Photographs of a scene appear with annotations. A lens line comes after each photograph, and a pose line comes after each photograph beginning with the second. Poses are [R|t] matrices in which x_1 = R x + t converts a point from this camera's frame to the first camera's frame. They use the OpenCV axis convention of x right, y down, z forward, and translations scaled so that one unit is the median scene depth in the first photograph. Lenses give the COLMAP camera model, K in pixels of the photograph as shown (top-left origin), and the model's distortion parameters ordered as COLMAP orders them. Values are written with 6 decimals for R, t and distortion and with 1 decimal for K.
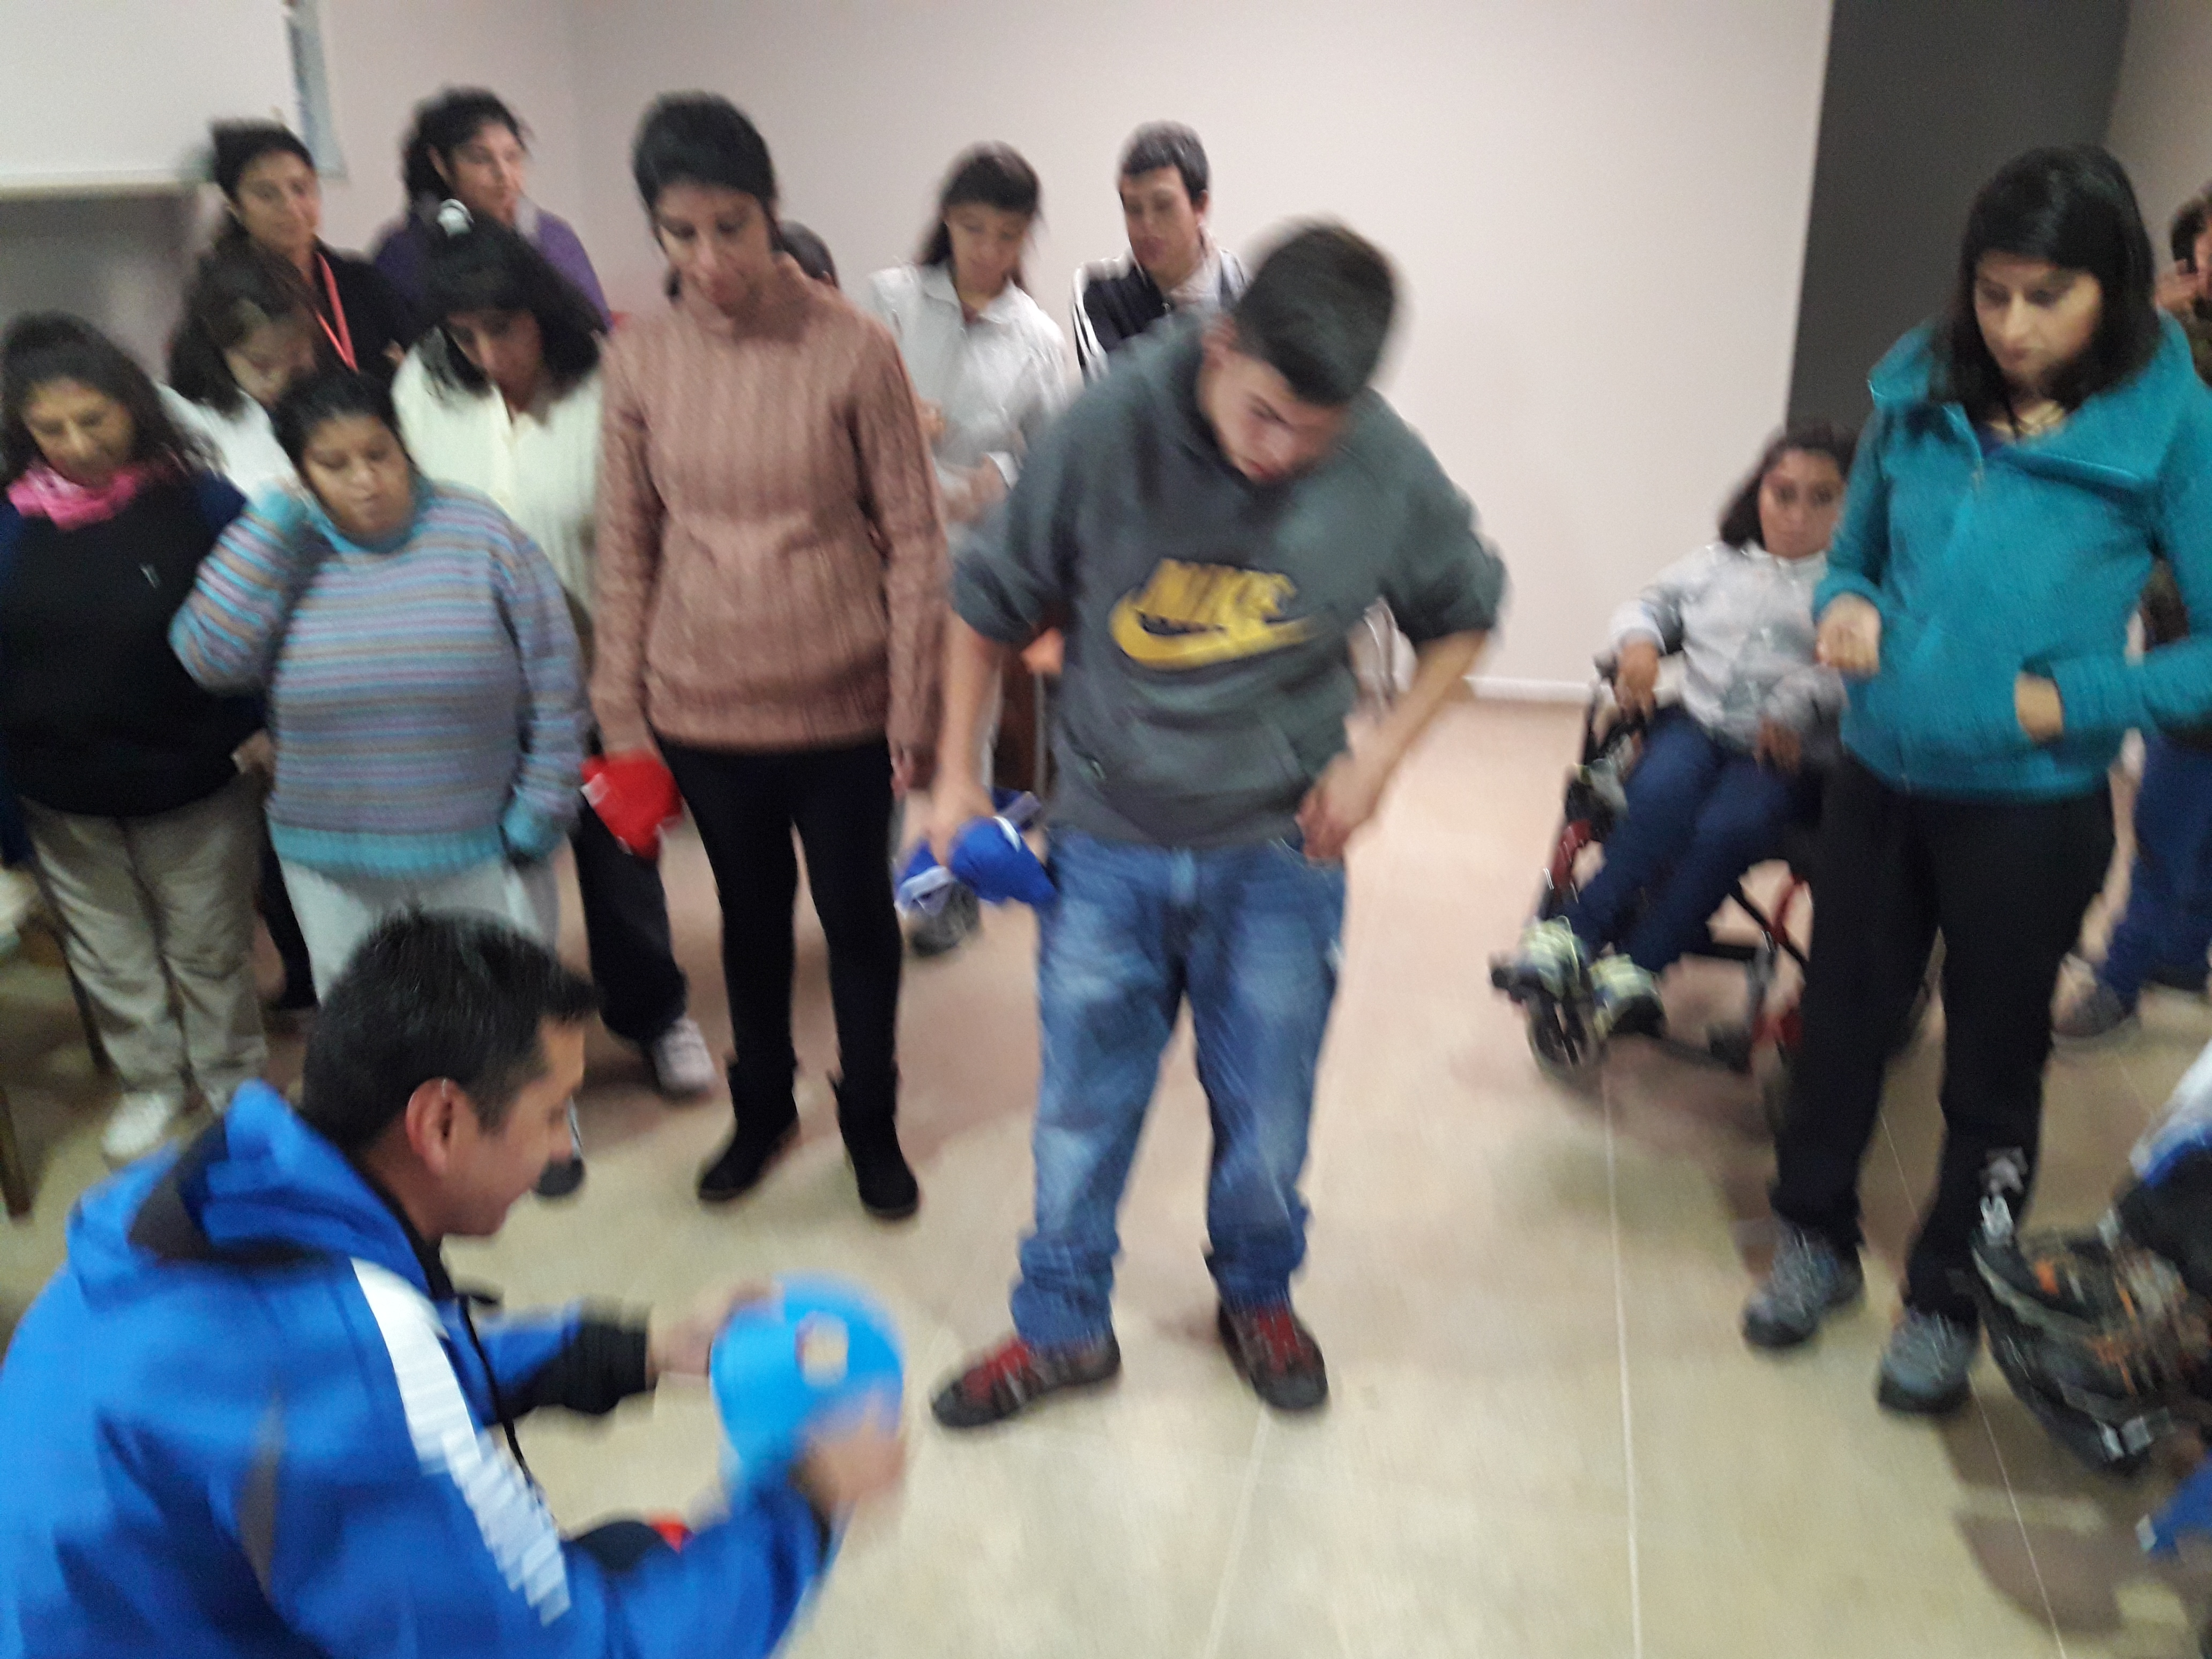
lens RADIAL K [[1852.2, 0, 1100.0], [0, 1852.2, 830.9], [0, 0, 1]] dist [-0.071212, 0.008000]
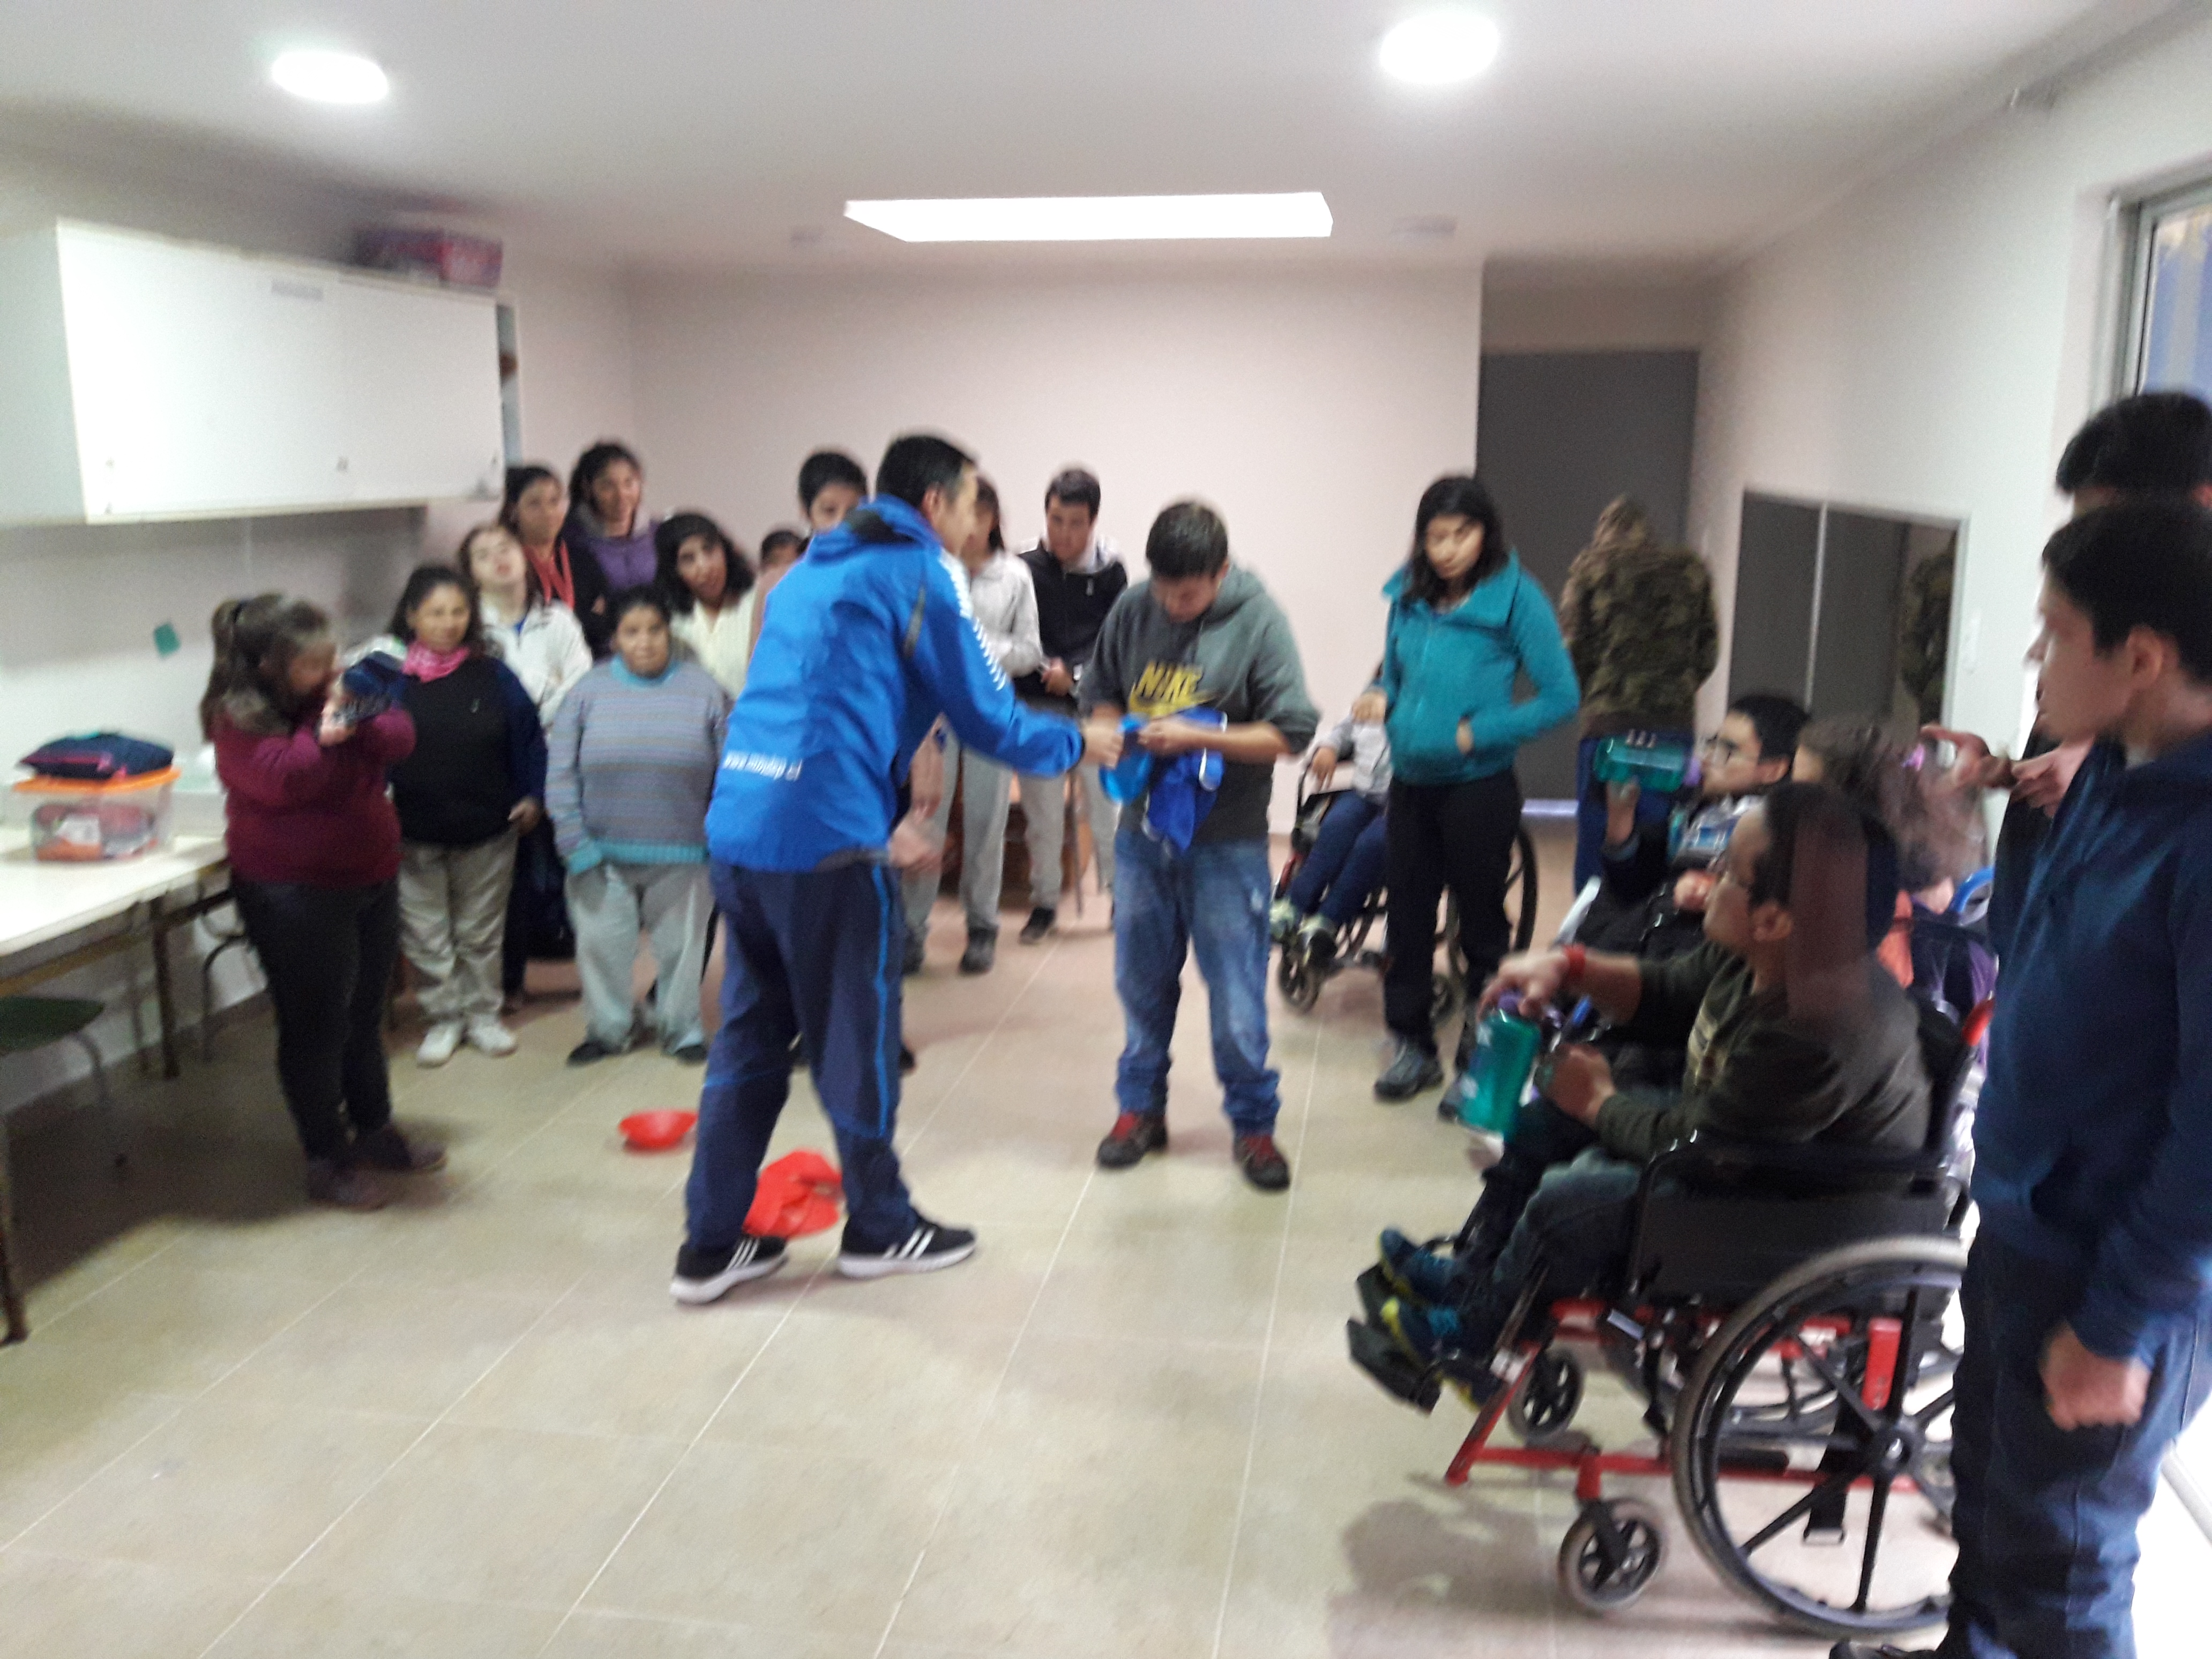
lens RADIAL K [[1852.2, 0, 1111.2], [0, 1852.2, 845.5], [0, 0, 1]] dist [-0.071212, 0.008000]
pose [[0.997867, -0.011049, 0.064340, -0.026707], [0.020998, 0.987521, -0.156083, 0.275201], [-0.061813, 0.157101, 0.985646, -0.761639]]
